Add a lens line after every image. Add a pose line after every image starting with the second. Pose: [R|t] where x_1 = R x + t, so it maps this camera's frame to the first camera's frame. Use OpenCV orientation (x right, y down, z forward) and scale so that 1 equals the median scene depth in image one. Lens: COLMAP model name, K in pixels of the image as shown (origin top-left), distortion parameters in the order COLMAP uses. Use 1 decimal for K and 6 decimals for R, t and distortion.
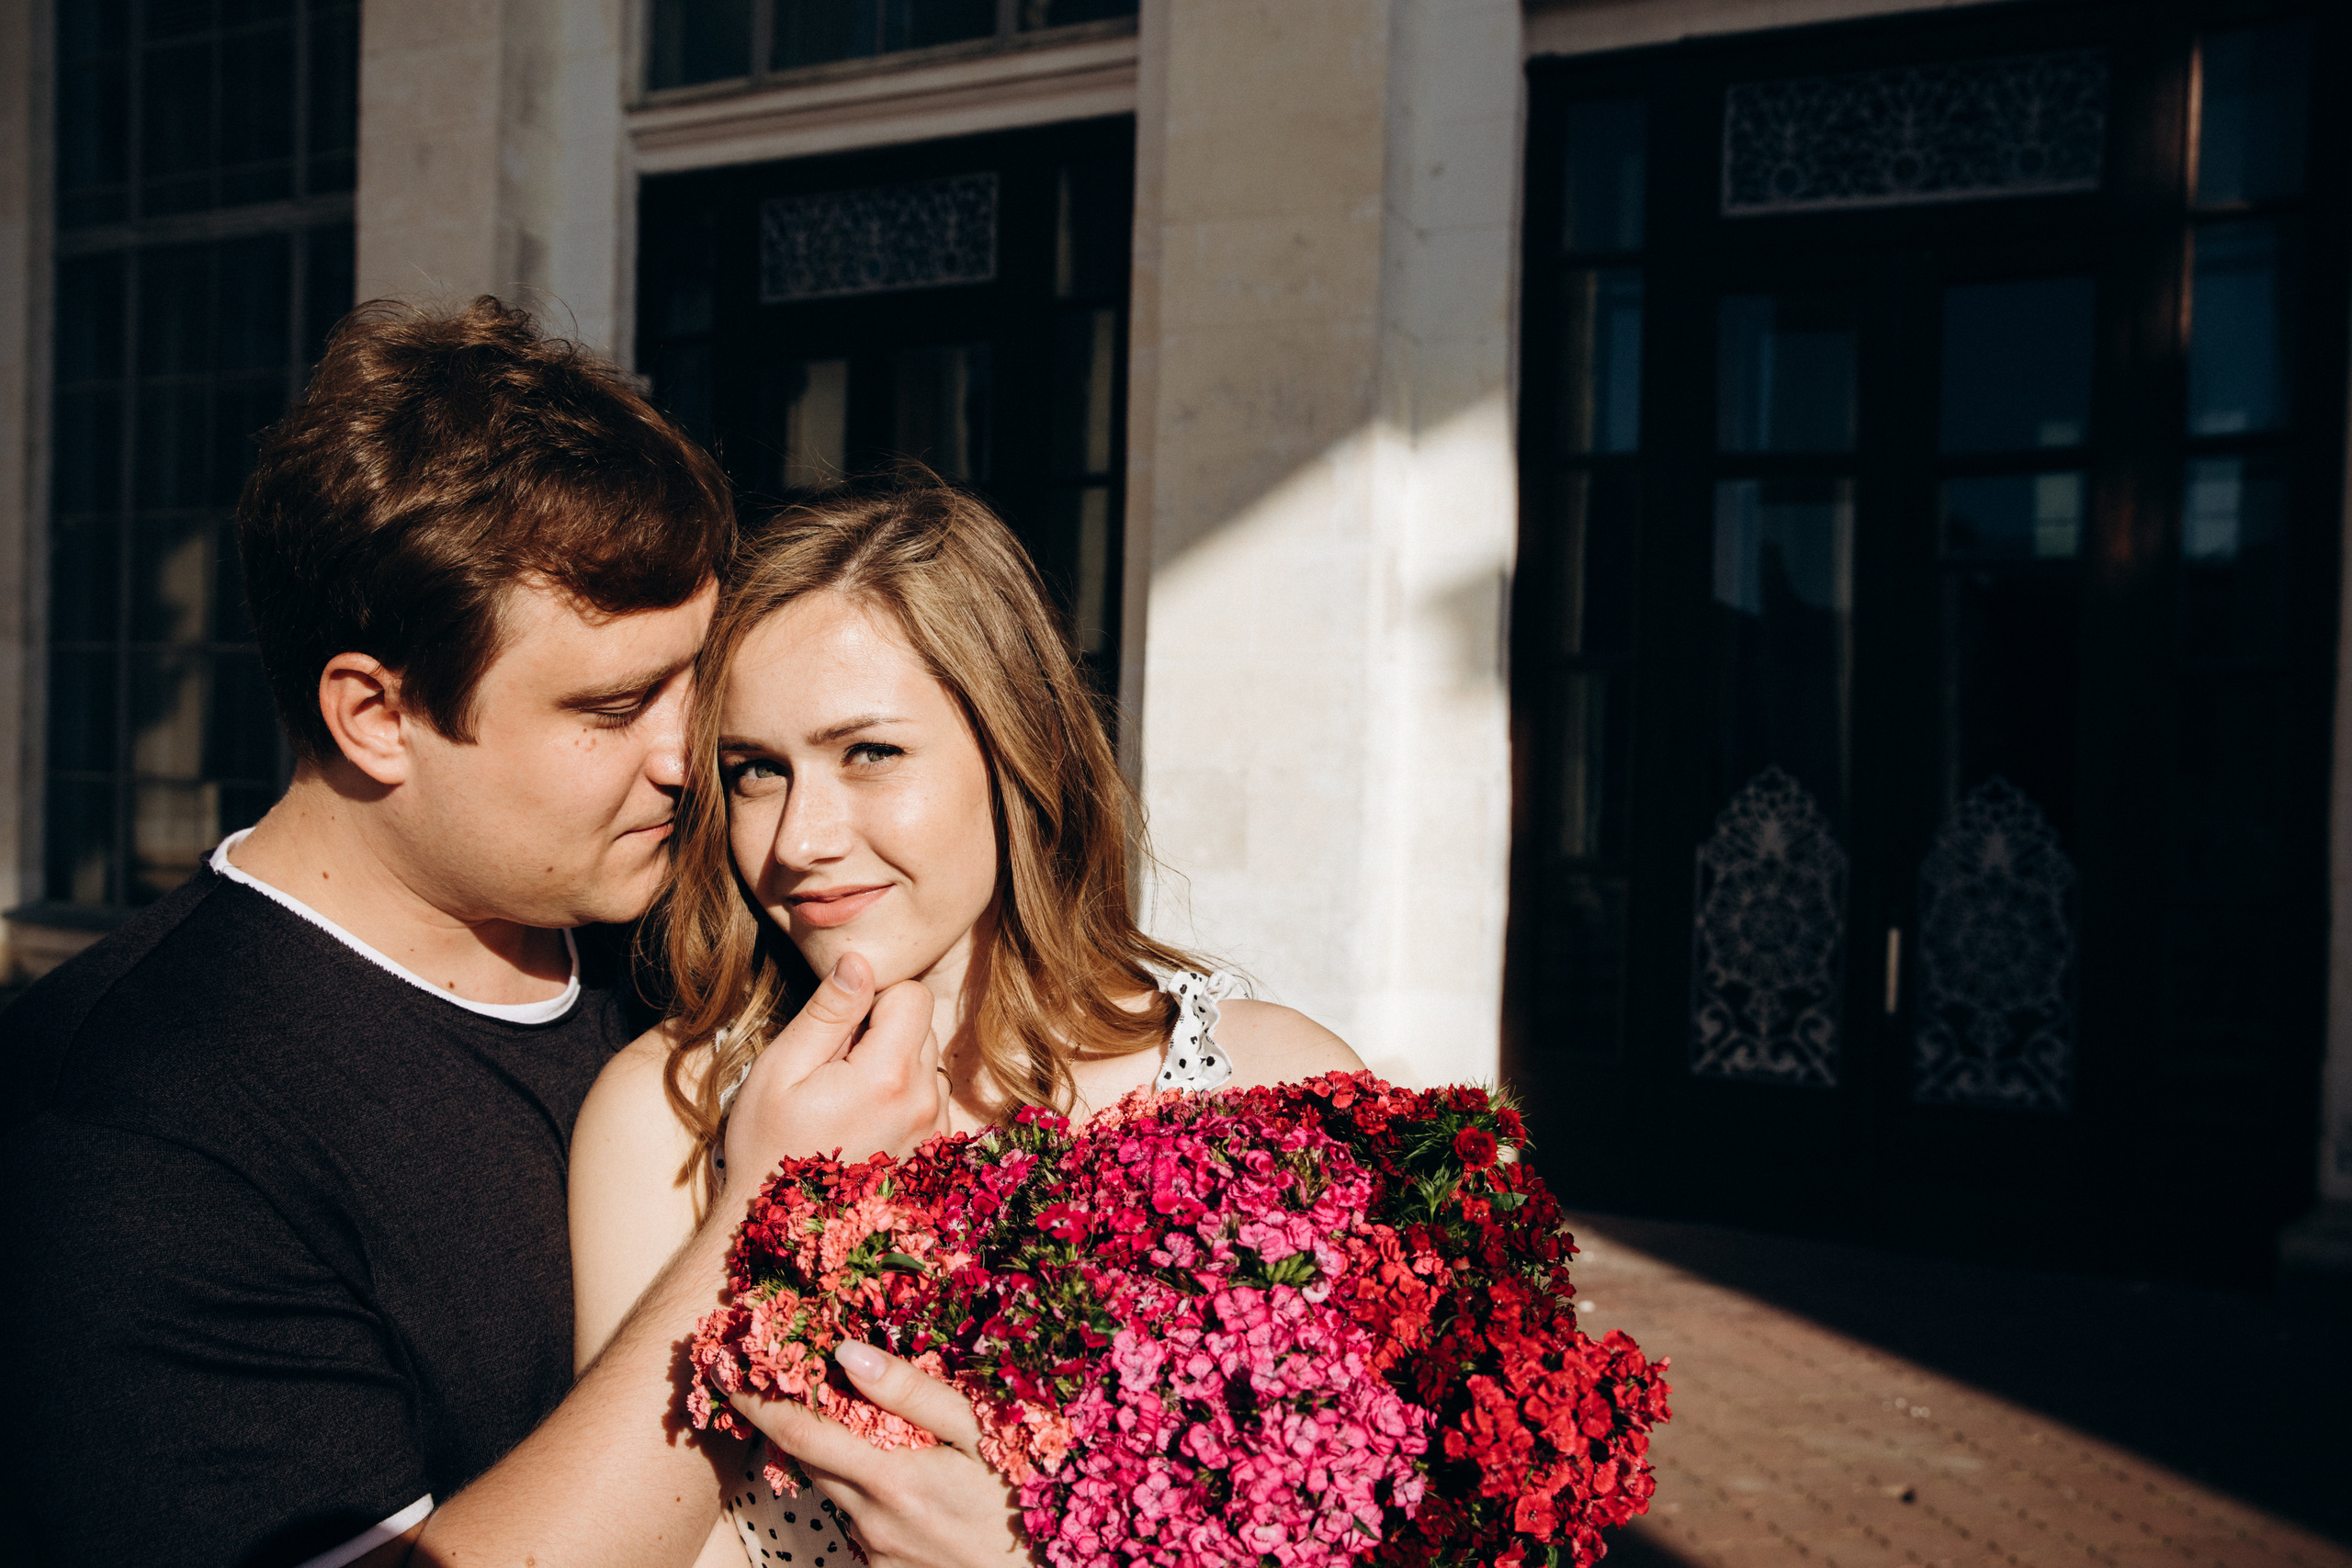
lens RADIAL K [[2045.0, 0, 1176.0], [0, 2045.0, 784.0], [0, 0, 1]] dist [-0.022336, 0.004590]
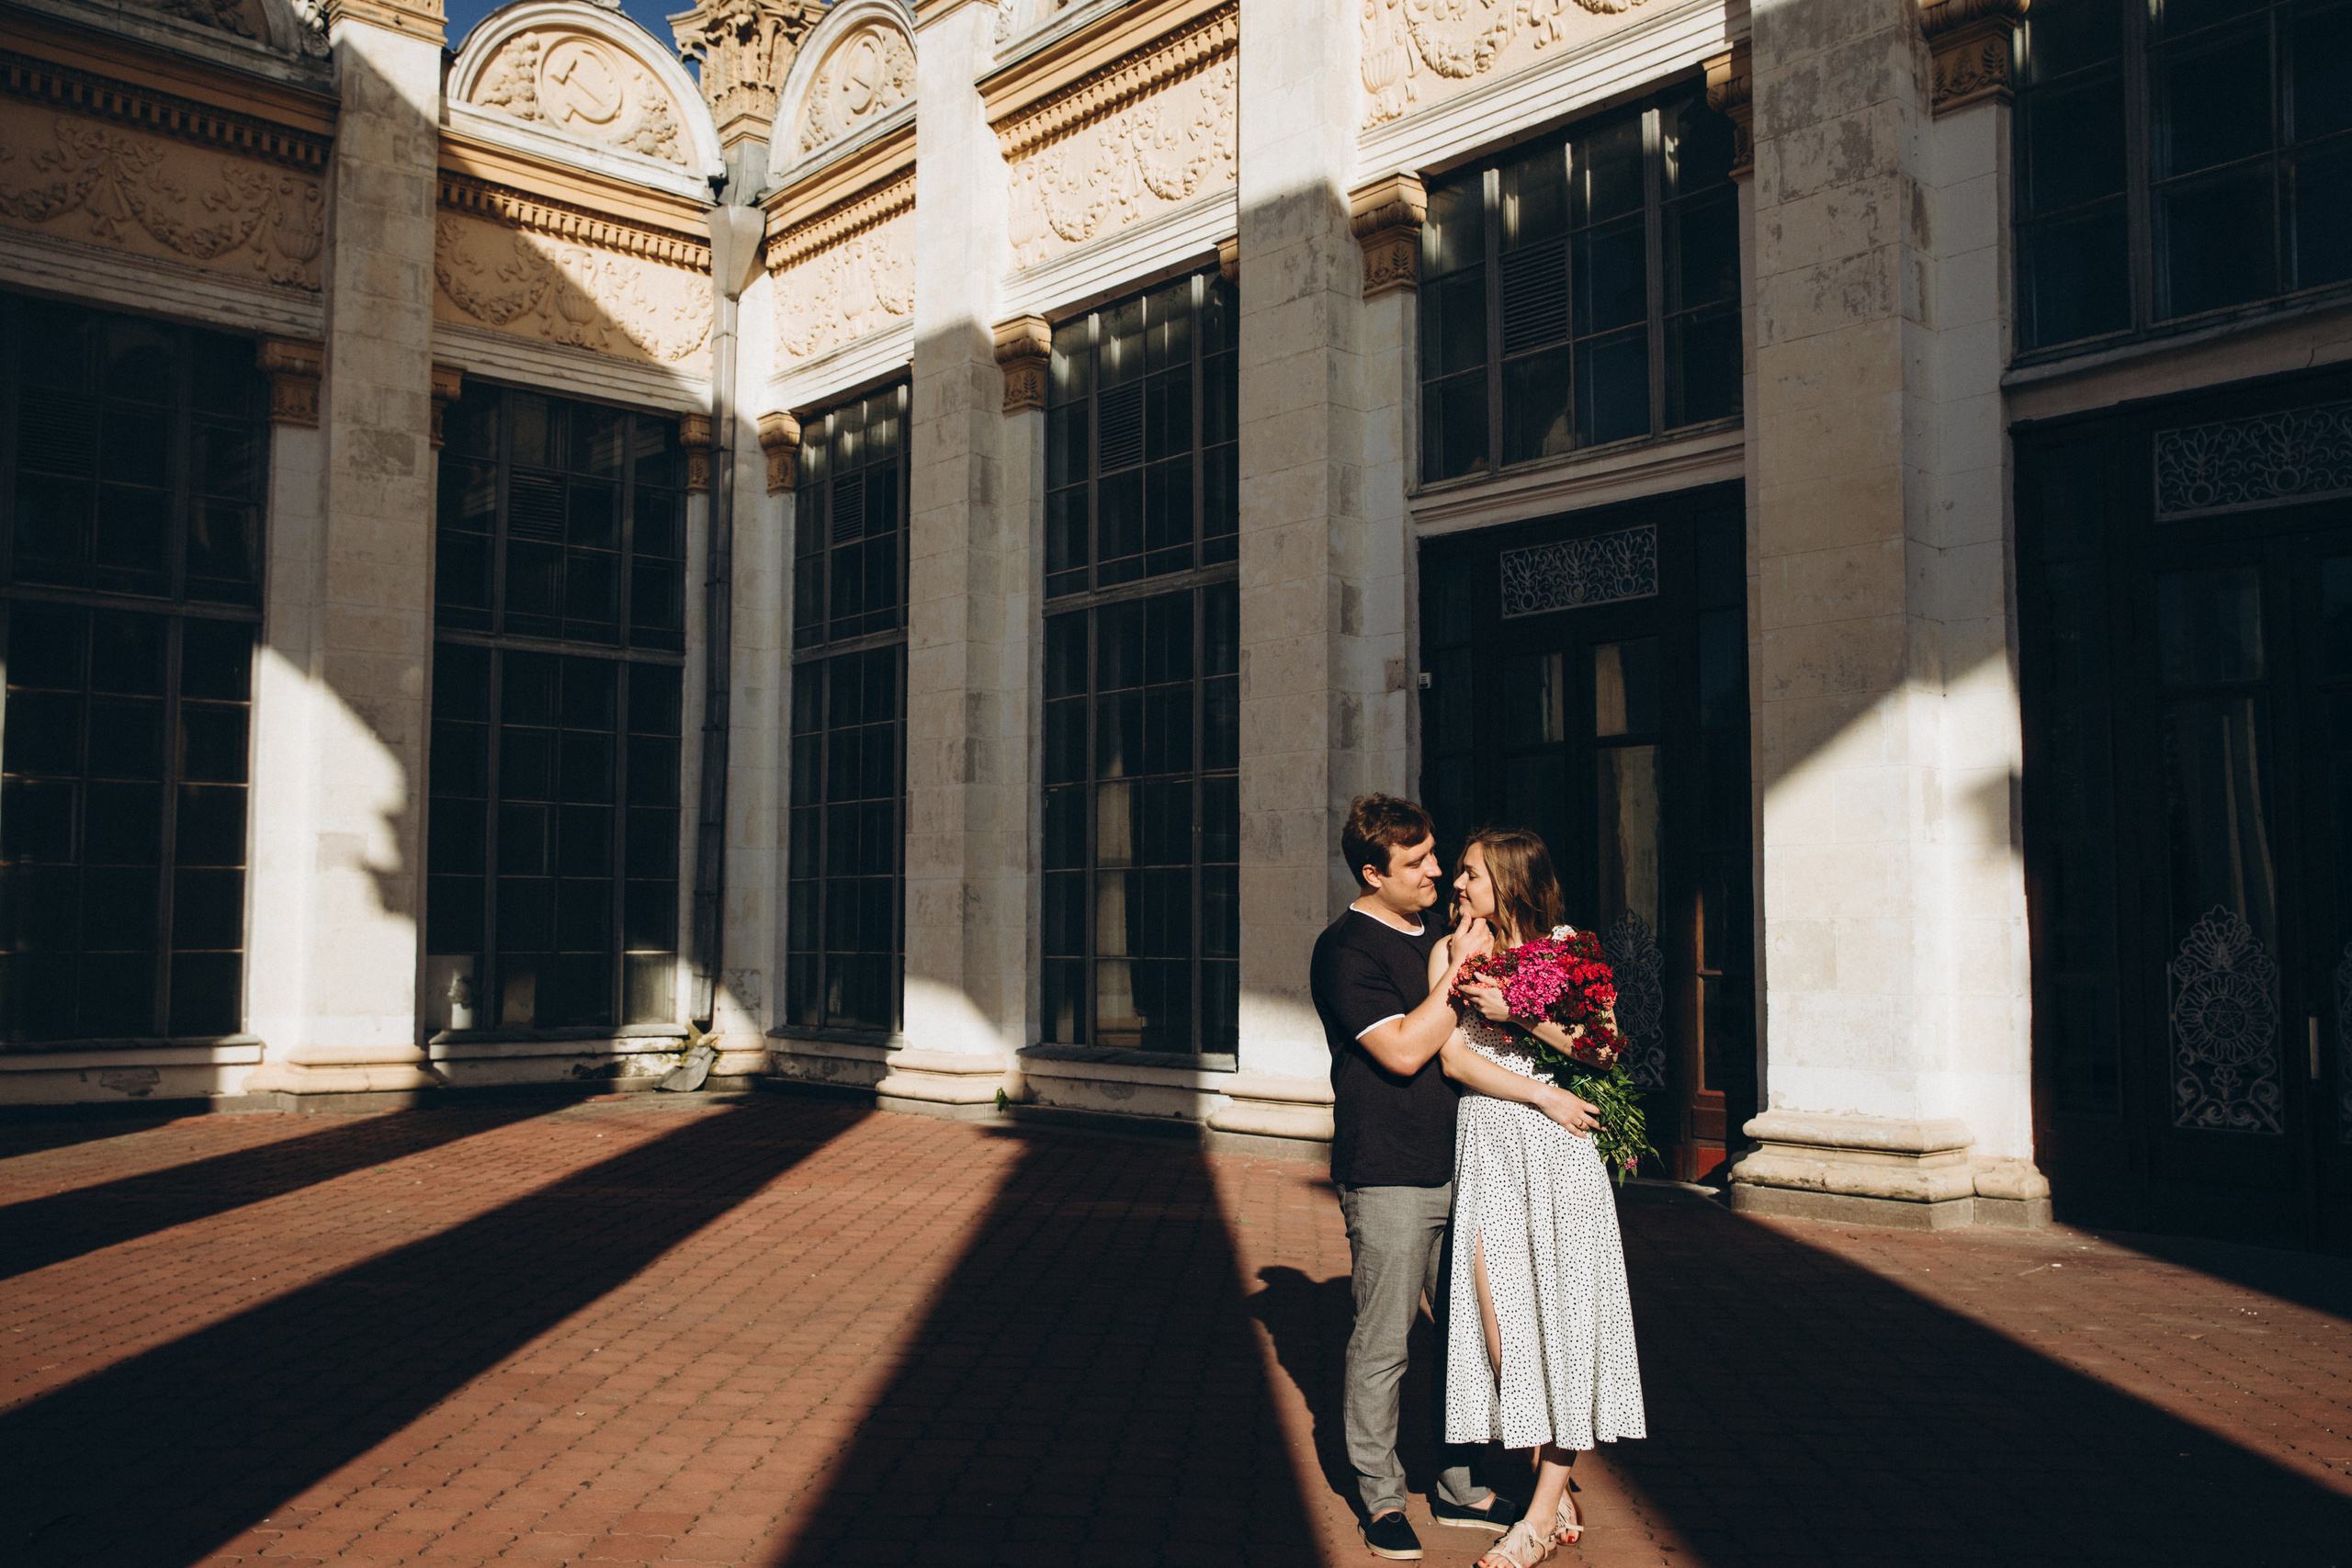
lens RADIAL K [[2112.9, 0, 1176.0], [0, 2112.9, 784.0], [0, 0, 1]] dist [-0.005884, 0.008319]
pose [[0.930086, -0.056019, -0.363046, 0.153433], [0.020387, 0.994652, -0.101250, 0.040243], [0.366776, 0.086770, 0.926254, -0.601223]]
